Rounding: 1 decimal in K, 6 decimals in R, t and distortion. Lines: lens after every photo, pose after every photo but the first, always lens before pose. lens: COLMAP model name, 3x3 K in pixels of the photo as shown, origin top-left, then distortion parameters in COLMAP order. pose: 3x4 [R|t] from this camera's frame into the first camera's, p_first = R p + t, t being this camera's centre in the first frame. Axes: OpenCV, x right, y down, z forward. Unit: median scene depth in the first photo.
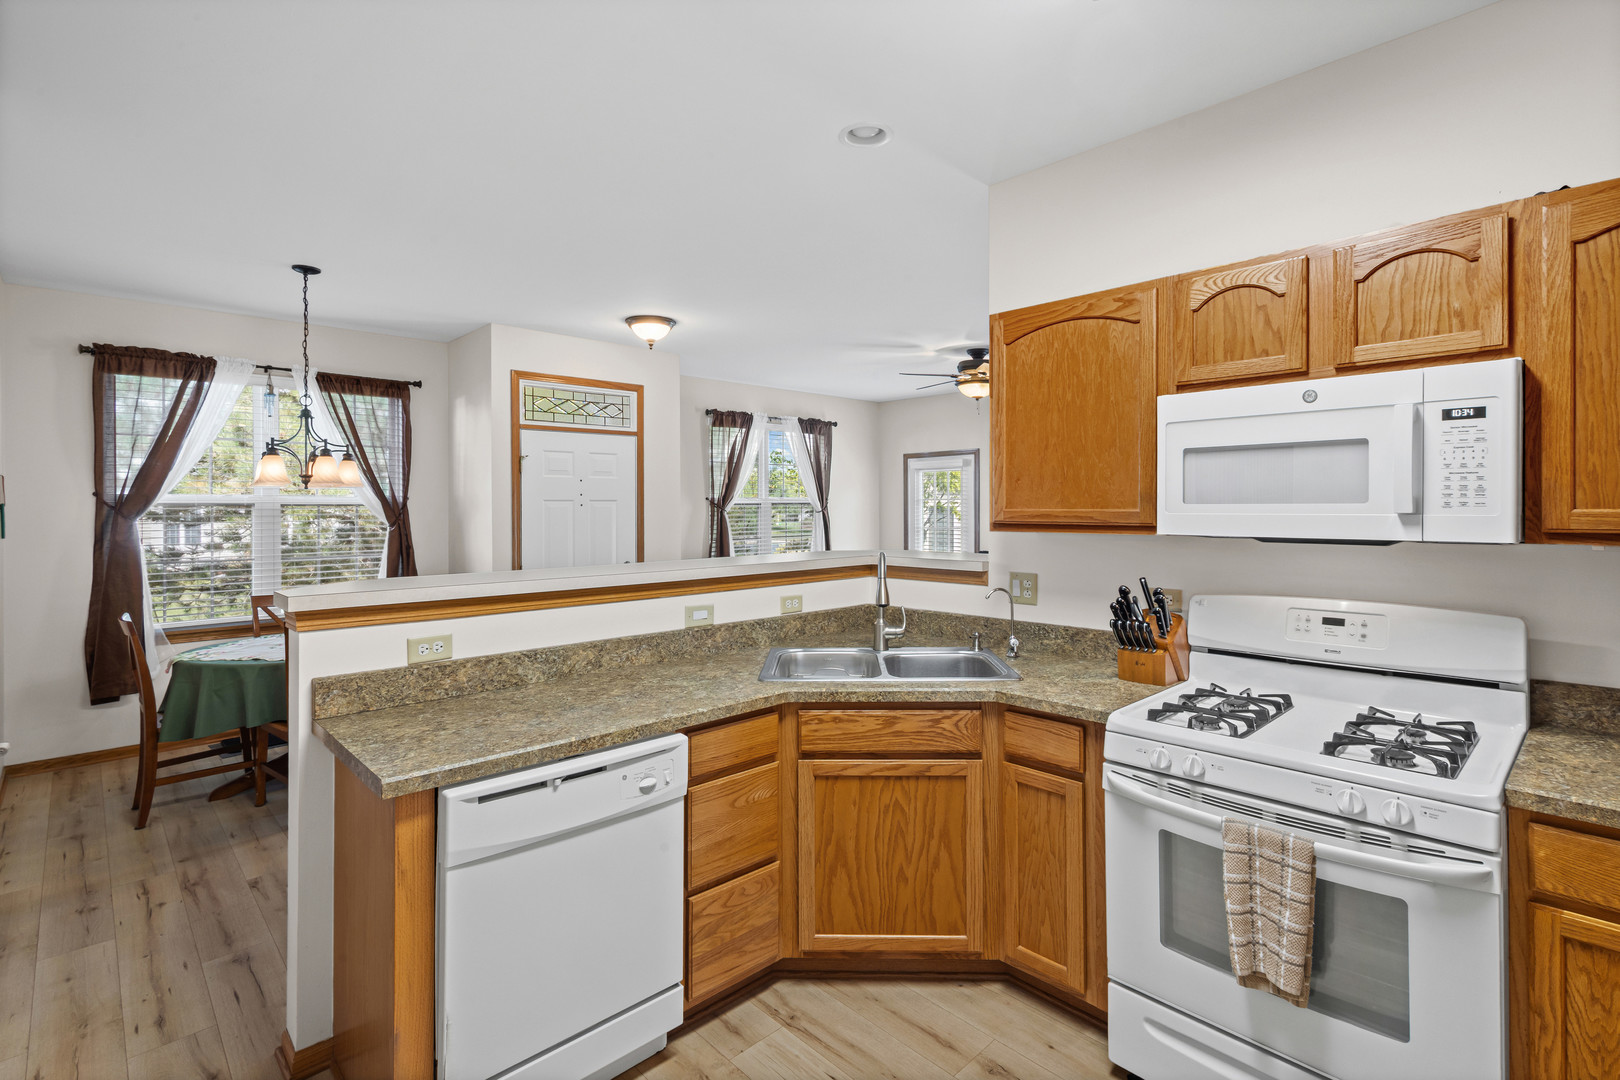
lens RADIAL K [[757.4, 0, 809.6], [0, 757.4, 504.4], [0, 0, 1]] dist [0.004029, -0.001018]
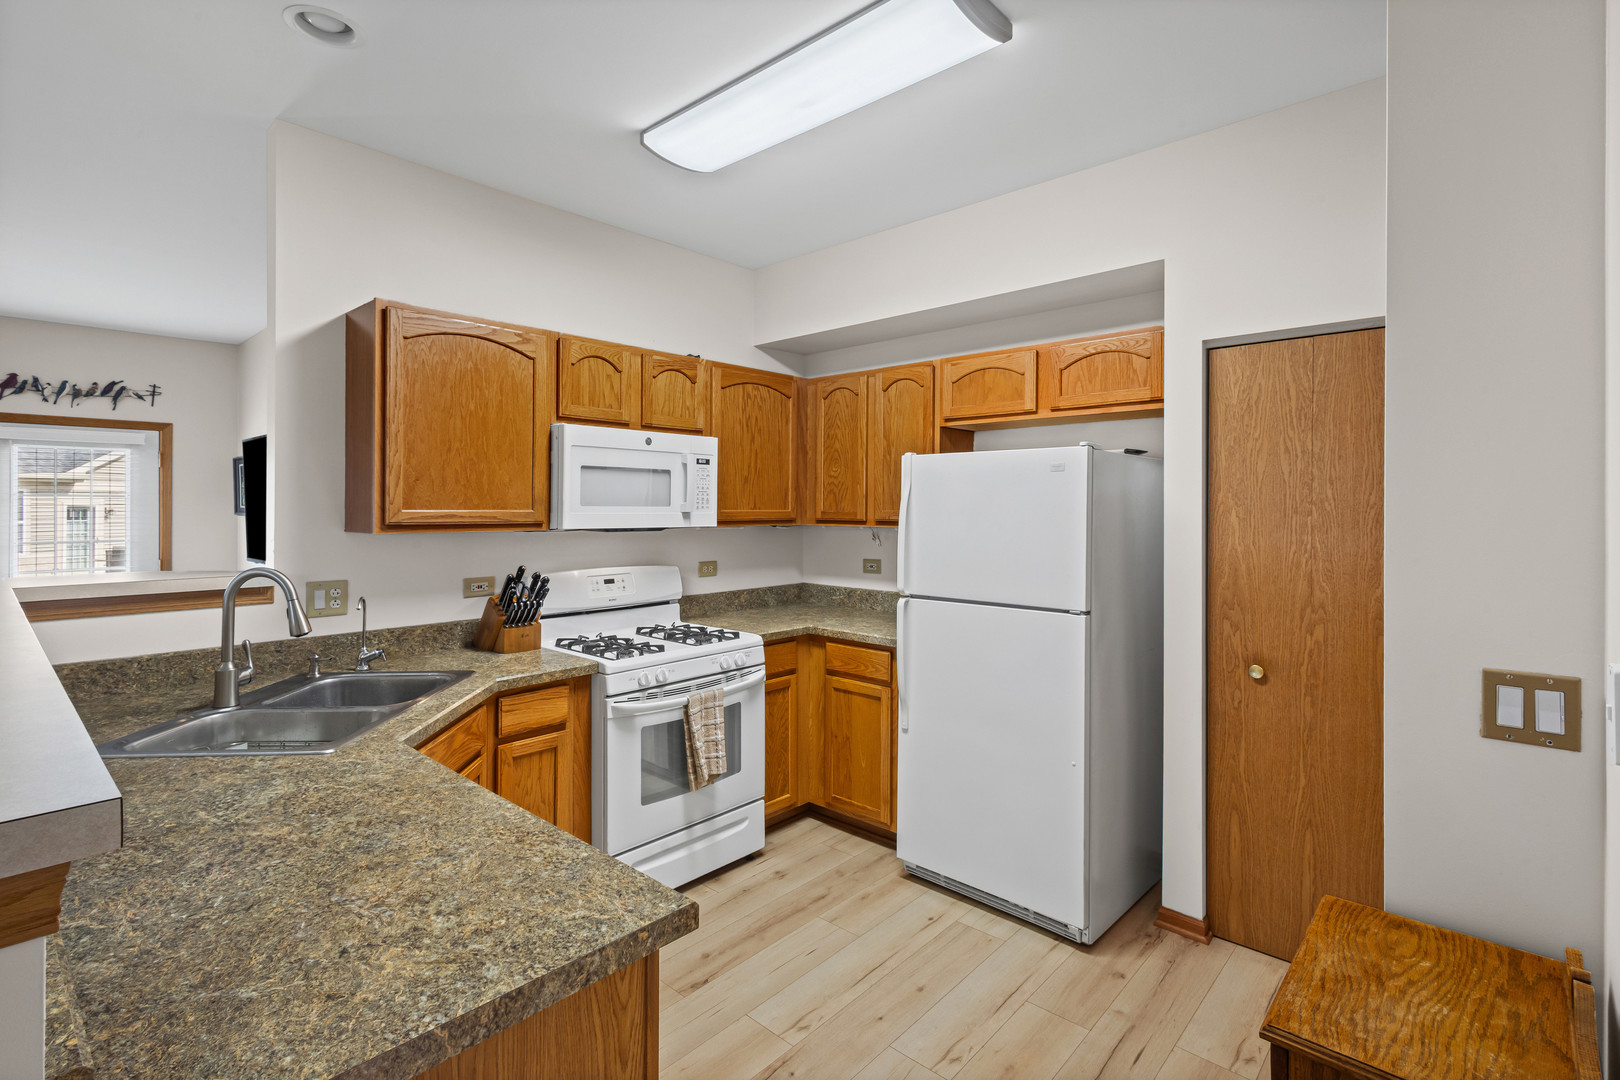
lens RADIAL K [[764.7, 0, 810.3], [0, 764.7, 502.2], [0, 0, 1]] dist [0.009382, -0.001334]
pose [[-0.069537, 0.012329, 0.997503, -0.816851], [-0.004350, 0.999910, -0.012662, 0.007407], [-0.997570, -0.005220, -0.069477, 0.611342]]
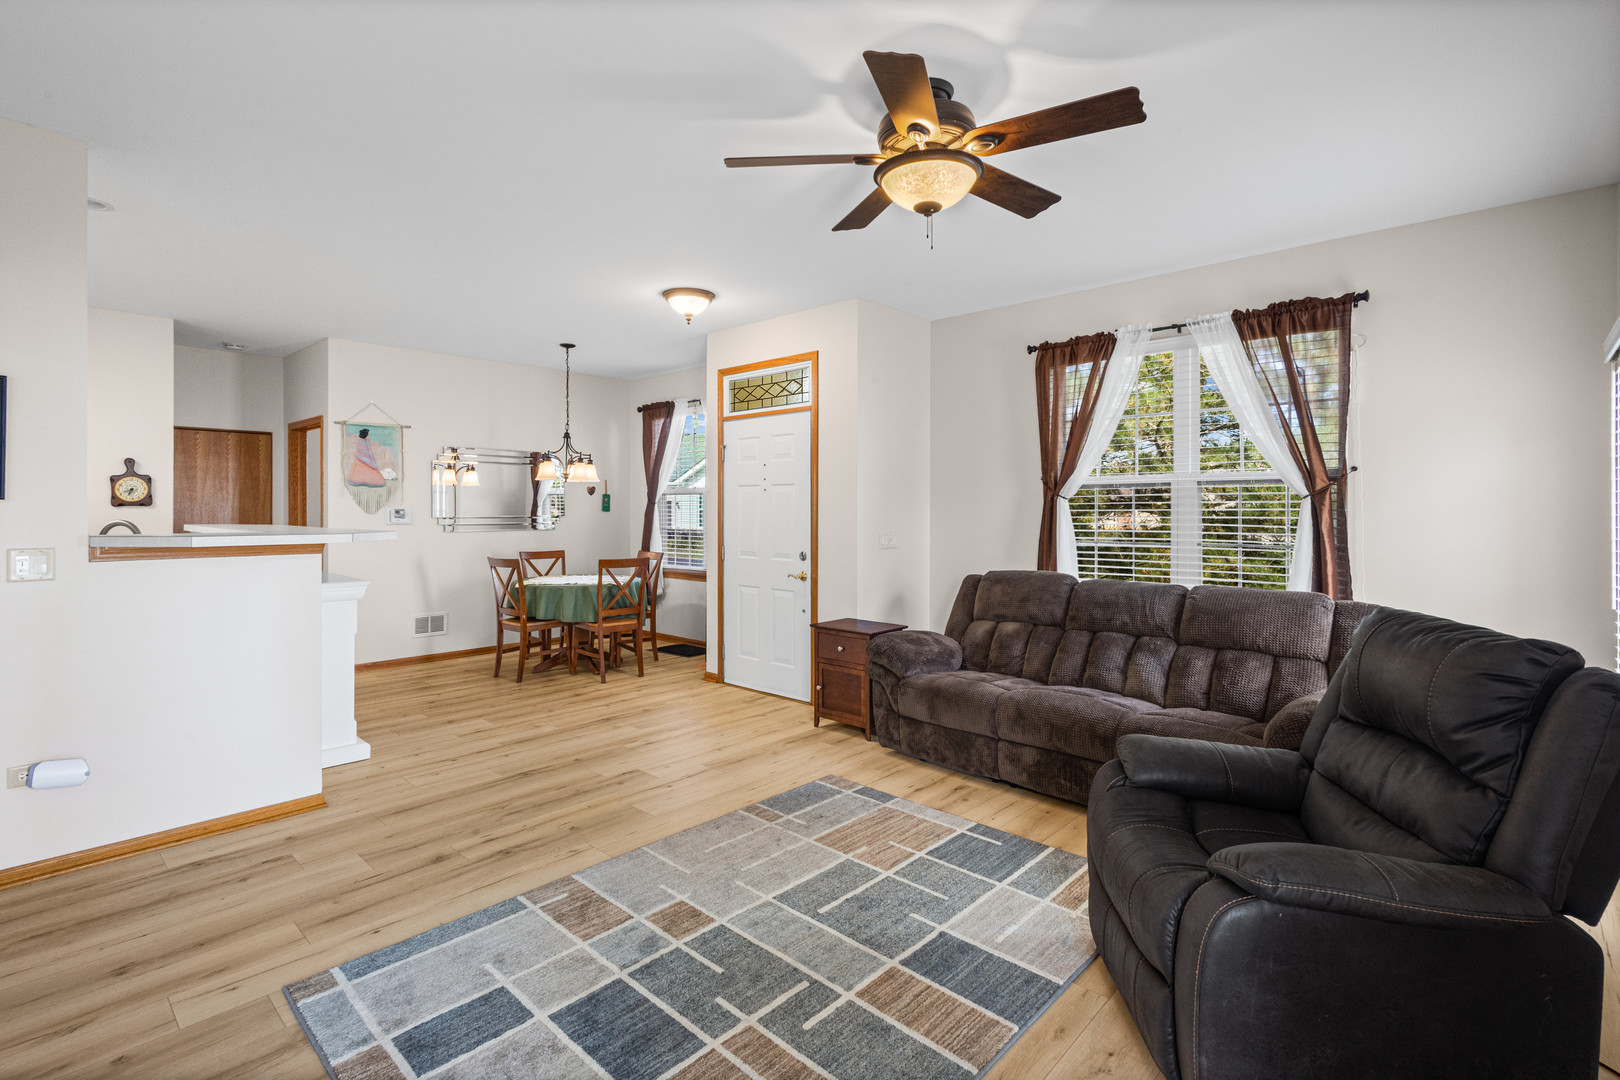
lens RADIAL K [[753.9, 0, 811.4], [0, 753.9, 504.7], [0, 0, 1]] dist [0.010973, -0.000408]
pose [[0.065085, -0.000614, -0.997880, 1.657509], [0.002362, 0.999997, -0.000461, 0.050581], [0.997877, -0.002327, 0.065087, 2.415140]]
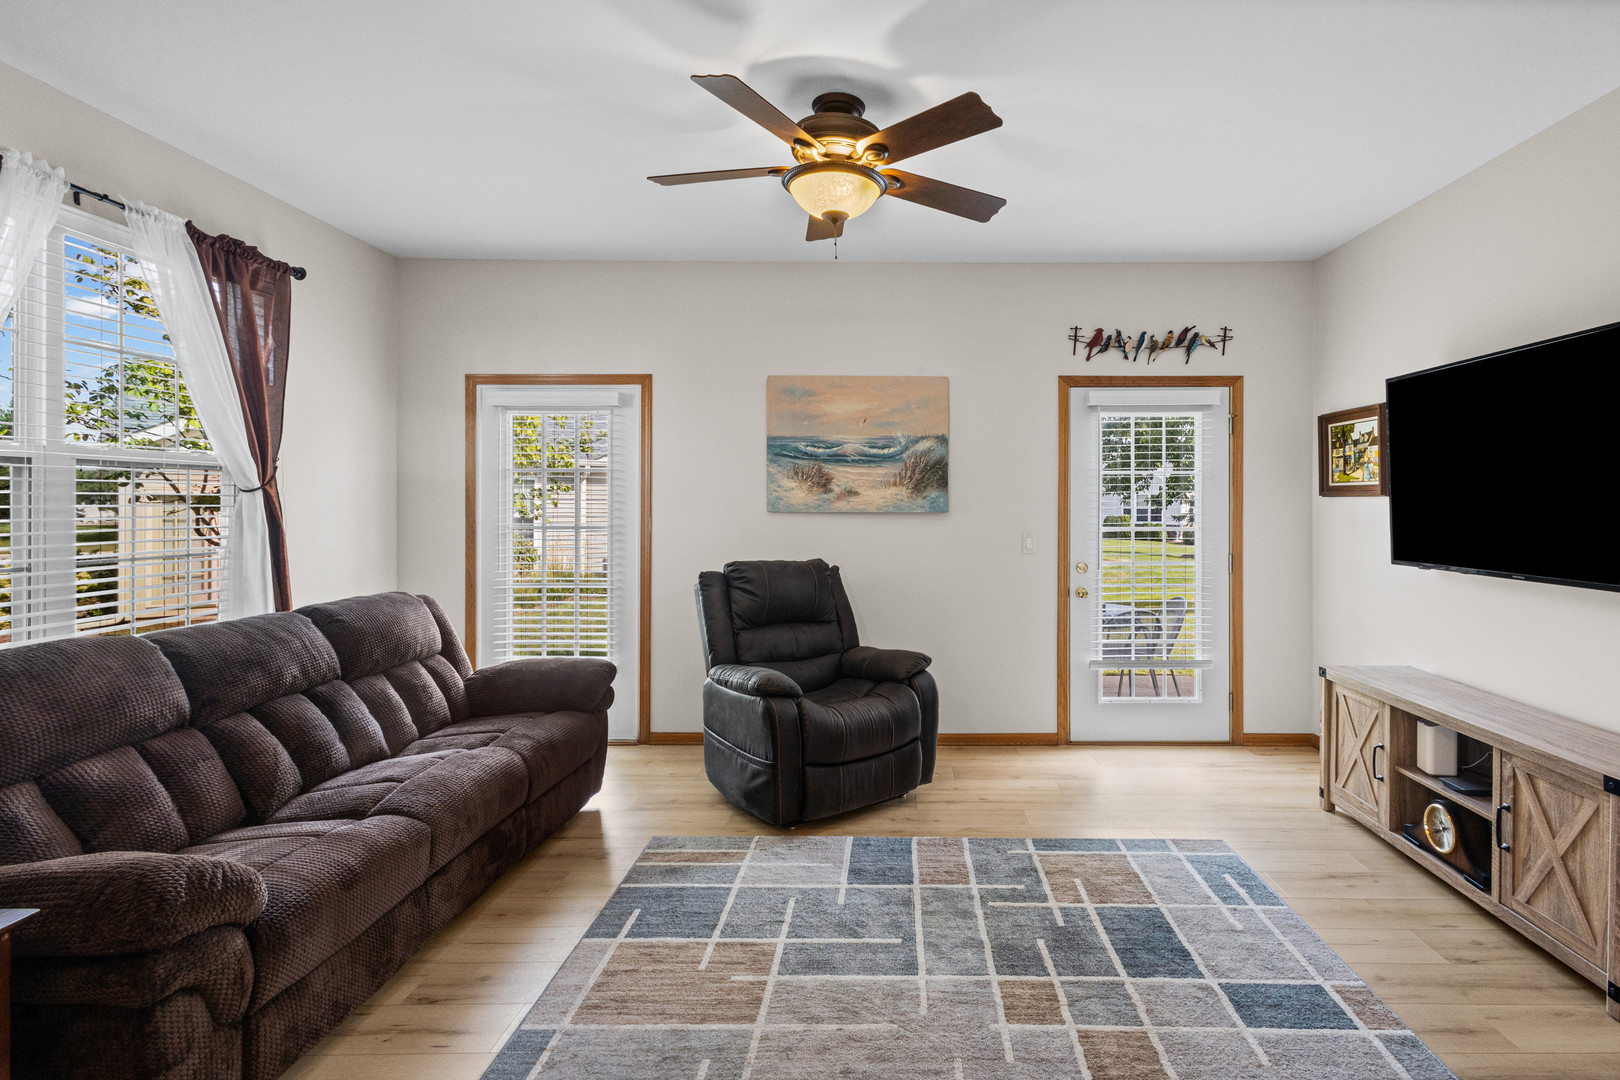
lens RADIAL K [[787.1, 0, 888.1], [0, 787.1, 500.5], [0, 0, 1]] dist [0.012233, 0.000022]
pose [[0.689460, 0.008775, 0.724270, -0.201570], [-0.007906, 0.999958, -0.004589, 0.051018], [-0.724280, -0.002563, 0.689501, 1.783044]]
